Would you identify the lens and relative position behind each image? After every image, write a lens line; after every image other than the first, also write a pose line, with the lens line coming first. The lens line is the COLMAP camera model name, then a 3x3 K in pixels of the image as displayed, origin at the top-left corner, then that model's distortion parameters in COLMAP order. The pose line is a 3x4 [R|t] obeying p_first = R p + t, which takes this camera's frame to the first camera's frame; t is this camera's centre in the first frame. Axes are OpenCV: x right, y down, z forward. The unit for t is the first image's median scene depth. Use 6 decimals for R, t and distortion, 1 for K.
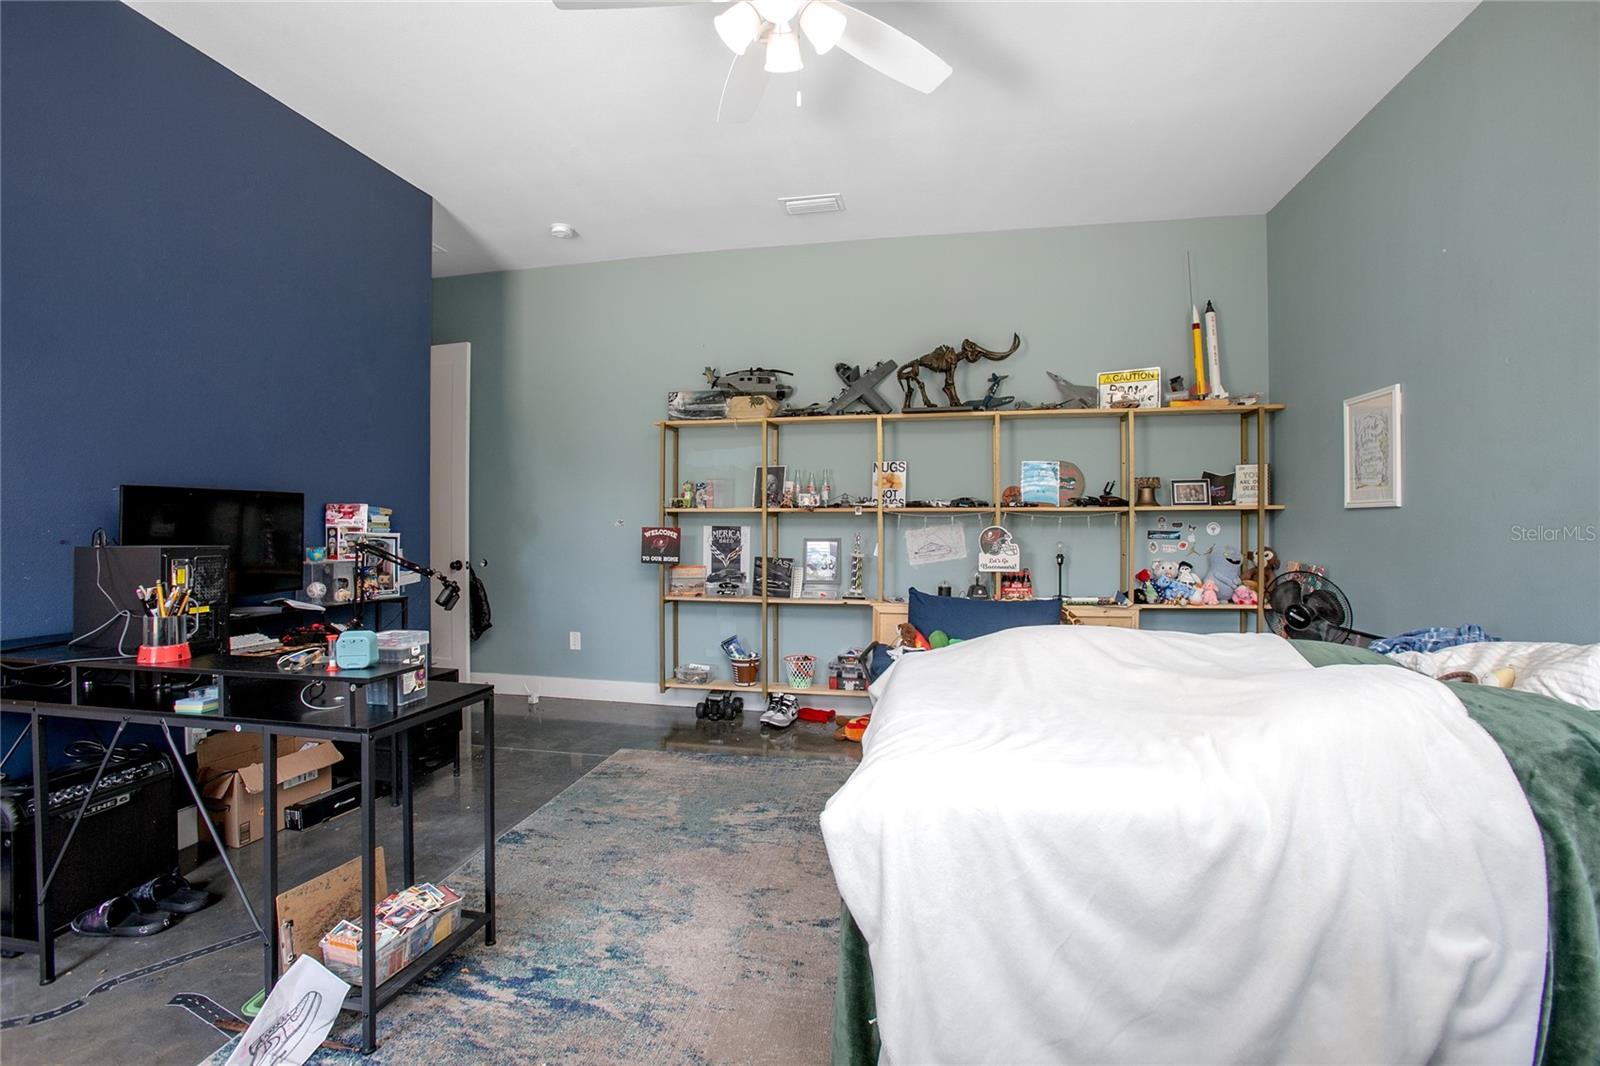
lens RADIAL K [[744.0, 0, 803.8], [0, 744.0, 528.8], [0, 0, 1]] dist [-0.080921, 0.041921]
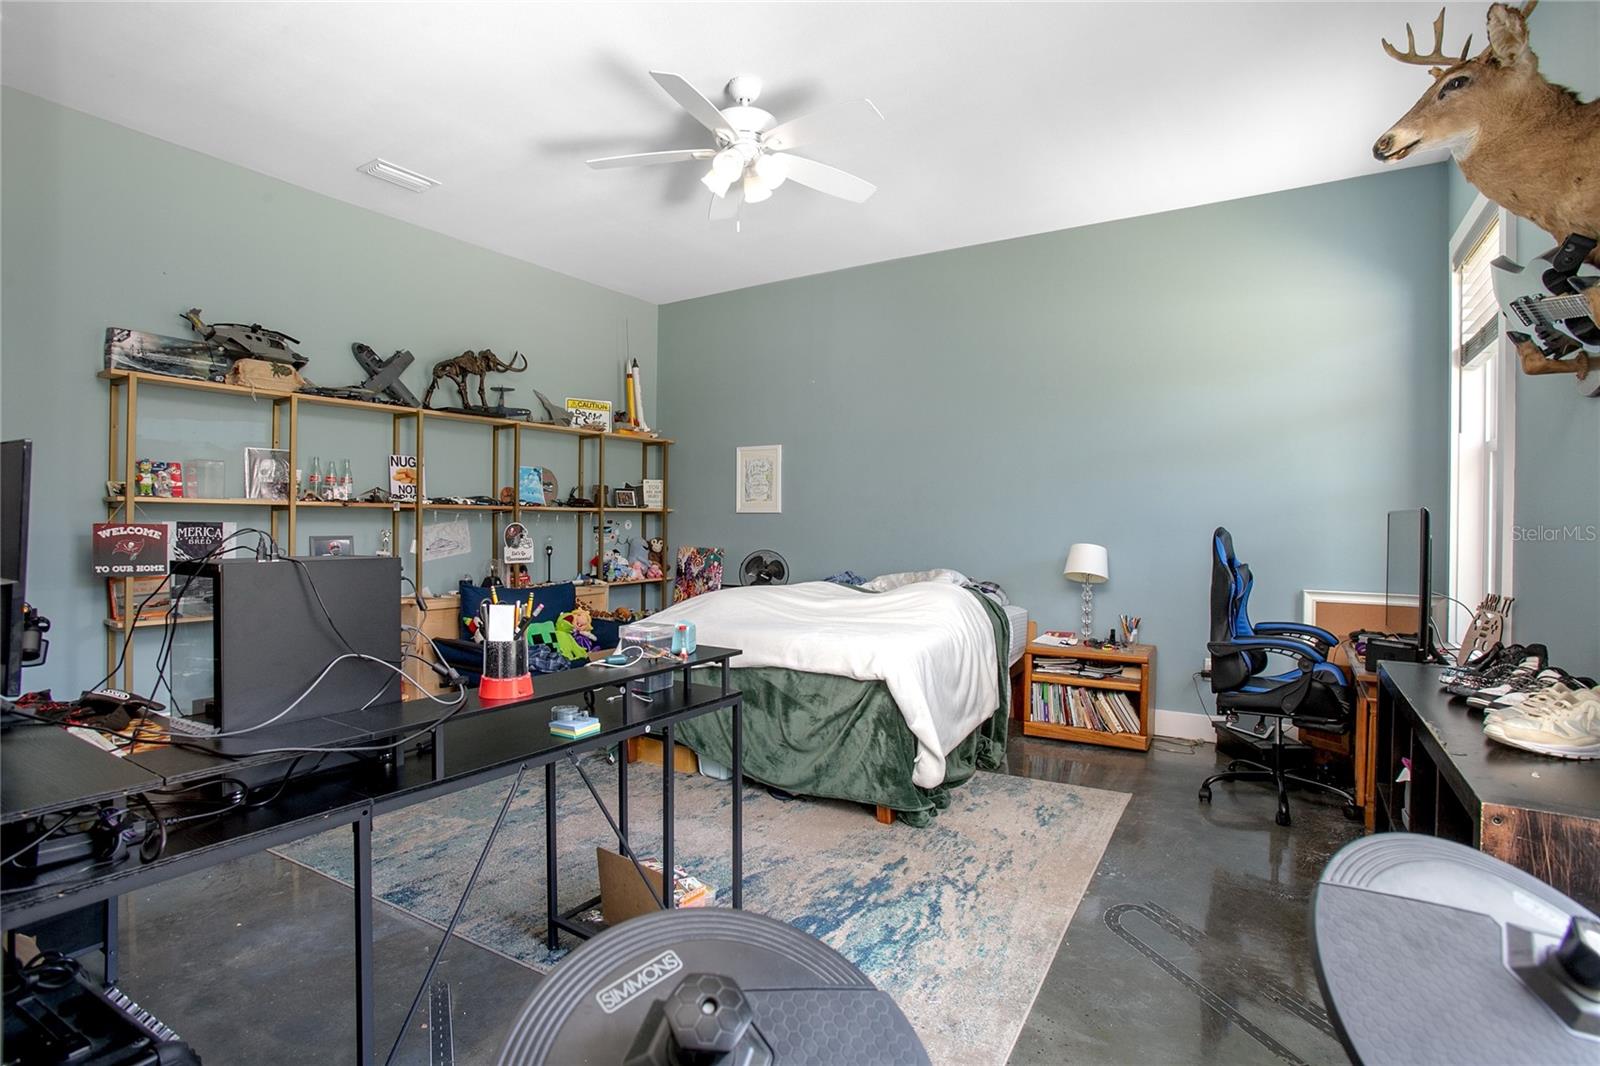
lens RADIAL K [[788.7, 0, 800.0], [0, 788.7, 533.0], [0, 0, 1]] dist [-0.096899, 0.073700]
pose [[0.359687, -0.011427, 0.933003, -0.639900], [-0.002502, 0.999910, 0.013211, -0.004386], [-0.933069, -0.007086, 0.359626, 0.154576]]
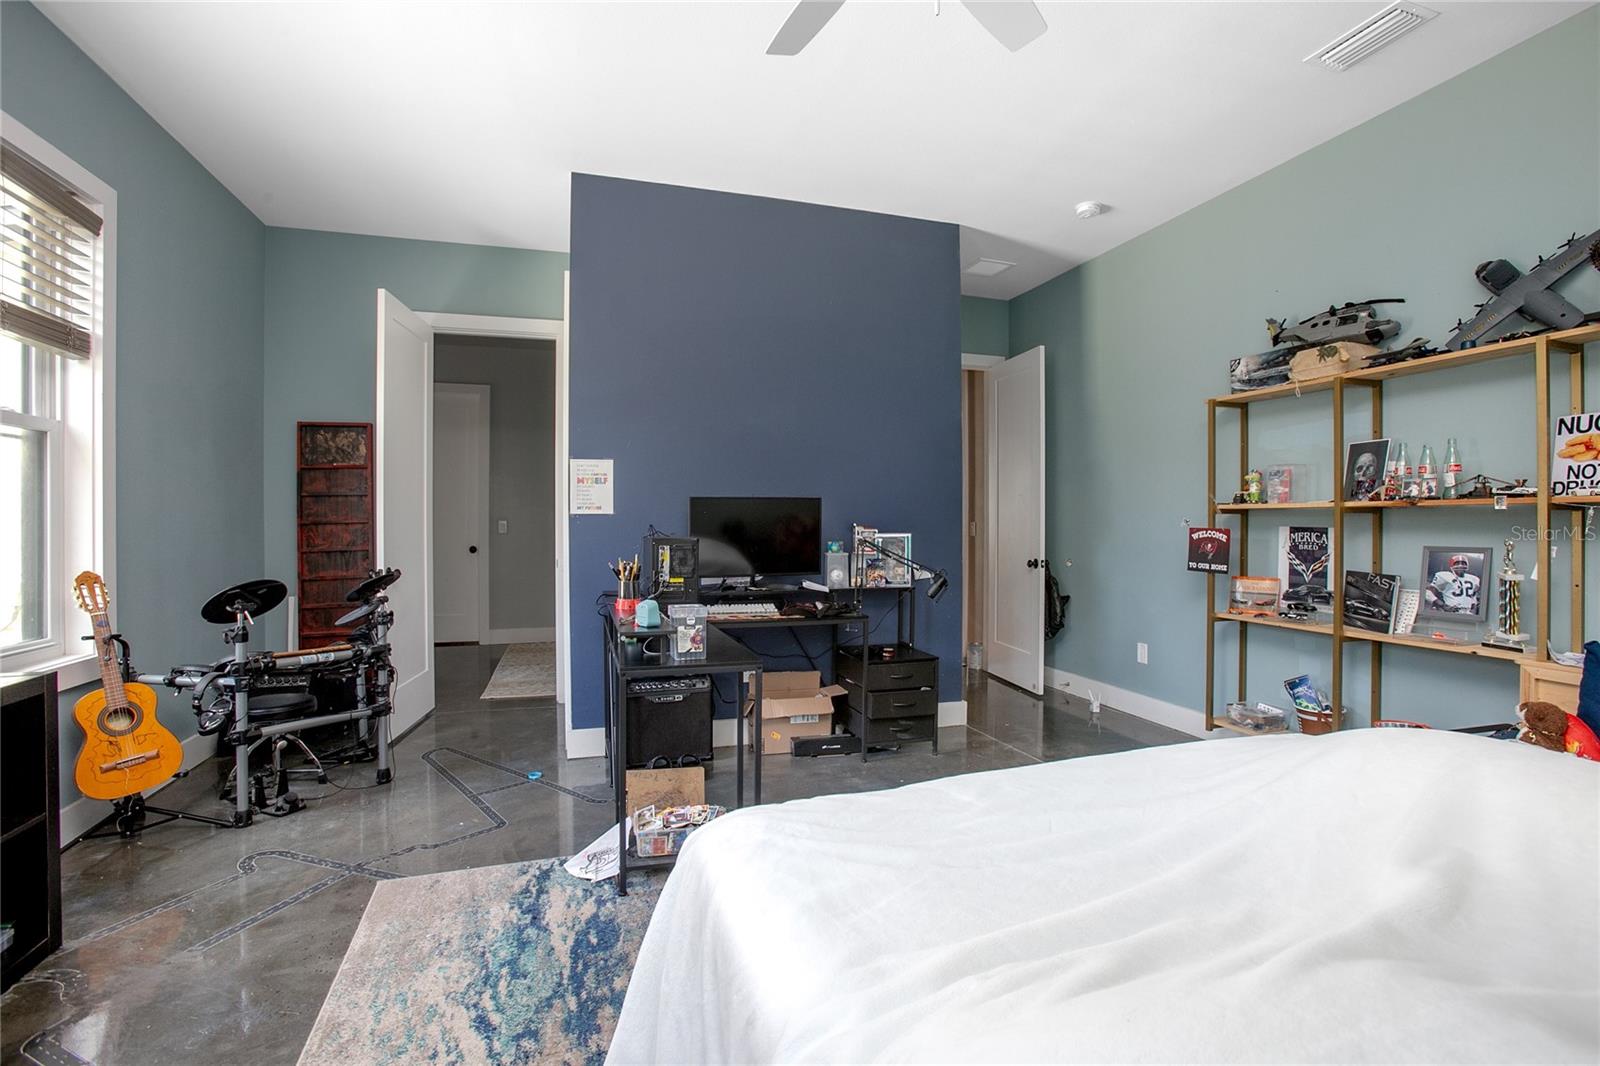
lens RADIAL K [[744.0, 0, 803.8], [0, 744.0, 528.8], [0, 0, 1]] dist [-0.080921, 0.041921]
pose [[0.485884, 0.008032, -0.873986, 0.293550], [-0.007539, 0.999959, 0.004998, -0.001743], [0.873991, 0.004161, 0.485925, 0.219808]]
